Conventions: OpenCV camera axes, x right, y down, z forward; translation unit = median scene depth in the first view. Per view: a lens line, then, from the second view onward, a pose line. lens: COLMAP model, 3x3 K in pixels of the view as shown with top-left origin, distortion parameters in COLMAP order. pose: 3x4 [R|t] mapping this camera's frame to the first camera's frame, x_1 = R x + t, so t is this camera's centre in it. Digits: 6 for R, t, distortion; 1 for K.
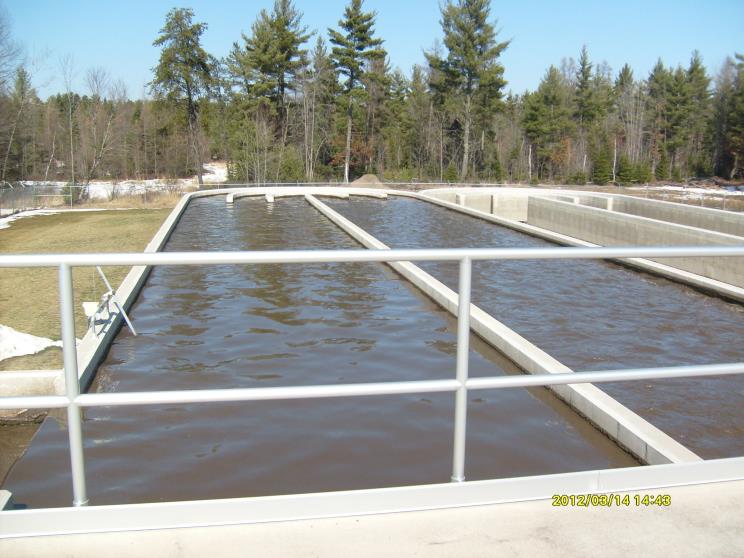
lens RADIAL K [[845.3, 0, 372.0], [0, 845.3, 279.0], [0, 0, 1]] dist [-0.148294, -0.002432]
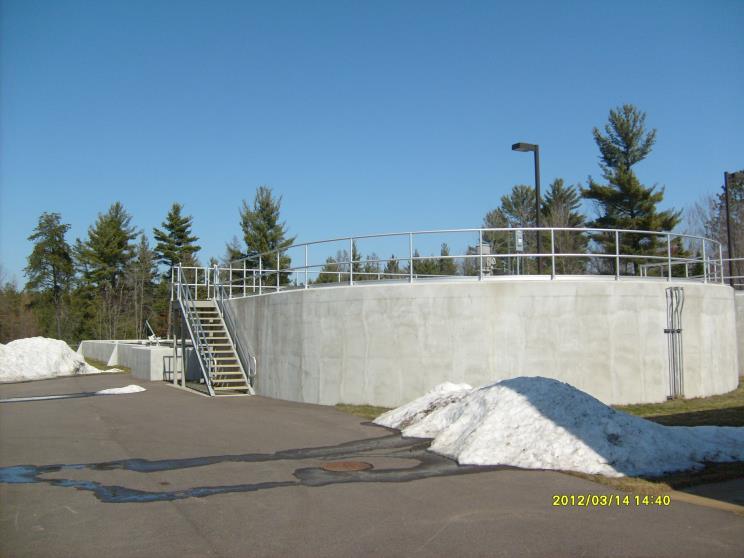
lens RADIAL K [[845.3, 0, 372.0], [0, 845.3, 279.0], [0, 0, 1]] dist [-0.148294, -0.002432]
pose [[0.968667, -0.003465, 0.248338, -0.045656], [0.059151, 0.974349, -0.217130, 0.069329], [-0.241215, 0.225016, 0.944025, -0.259999]]
